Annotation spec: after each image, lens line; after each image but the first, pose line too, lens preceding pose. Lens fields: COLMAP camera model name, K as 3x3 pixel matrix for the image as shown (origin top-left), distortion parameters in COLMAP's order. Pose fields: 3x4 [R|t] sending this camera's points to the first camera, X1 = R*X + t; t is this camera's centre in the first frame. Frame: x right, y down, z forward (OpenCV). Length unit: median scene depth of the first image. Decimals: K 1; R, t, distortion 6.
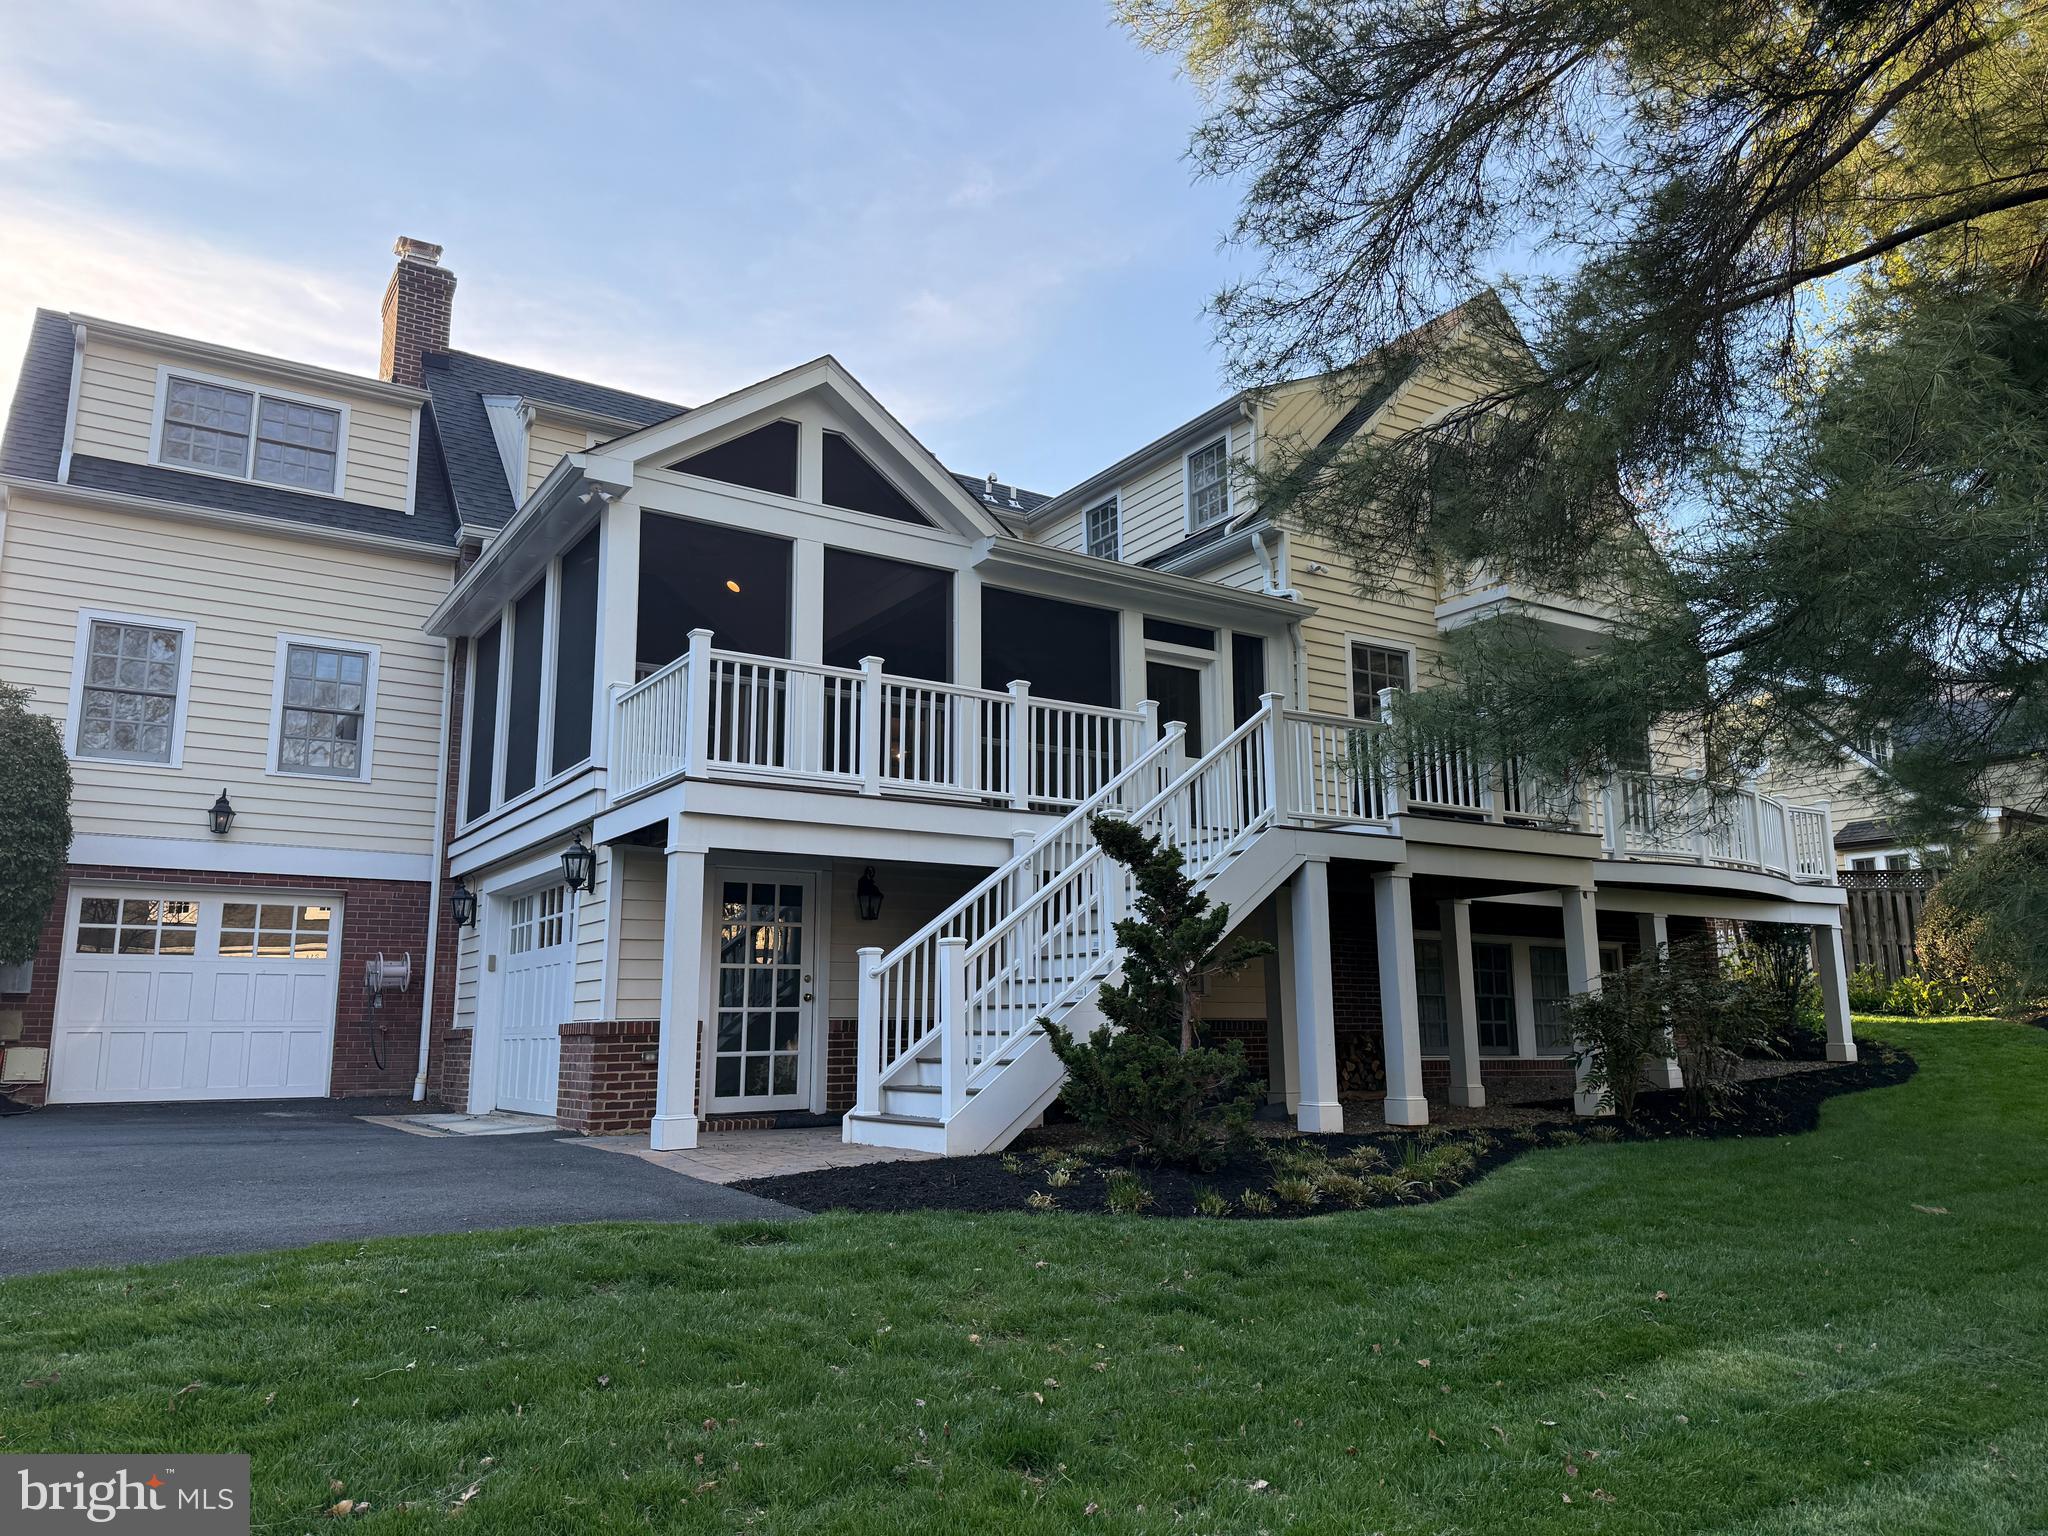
lens RADIAL K [[1447.8, 0, 1021.7], [0, 1447.8, 767.8], [0, 0, 1]] dist [0.037268, -0.000722]
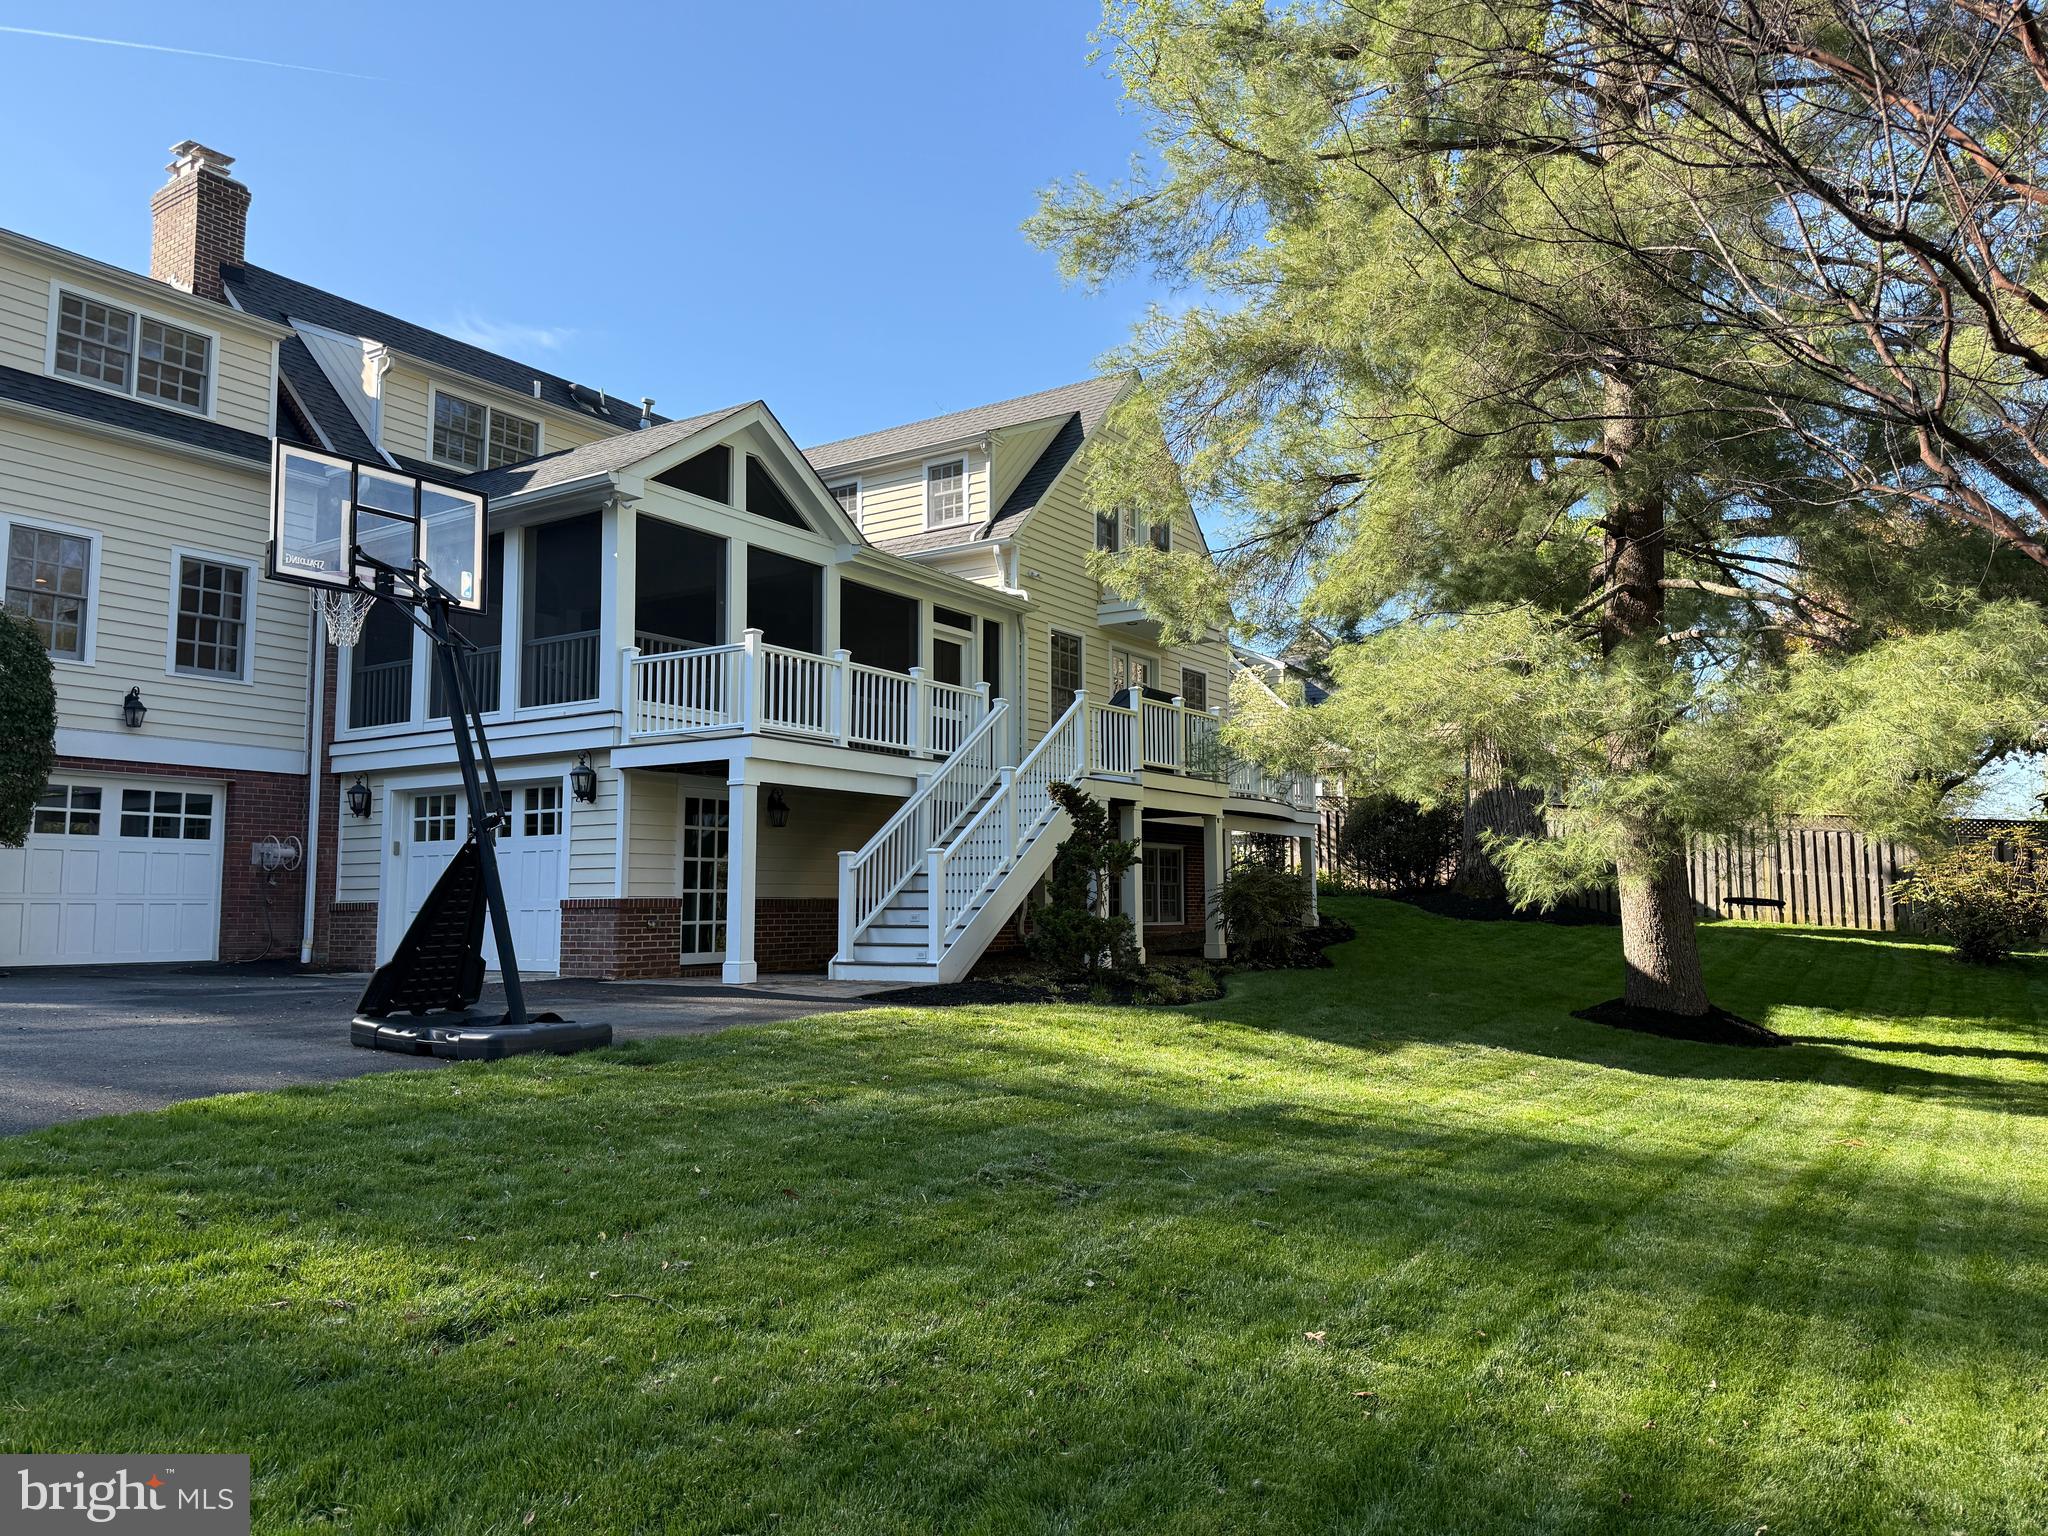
lens RADIAL K [[1447.8, 0, 1027.9], [0, 1447.8, 774.9], [0, 0, 1]] dist [0.037268, -0.000722]
pose [[0.918723, 0.040814, 0.392788, -0.387109], [-0.075239, 0.994516, 0.072642, -0.055703], [-0.387669, -0.096290, 0.916756, -0.314850]]
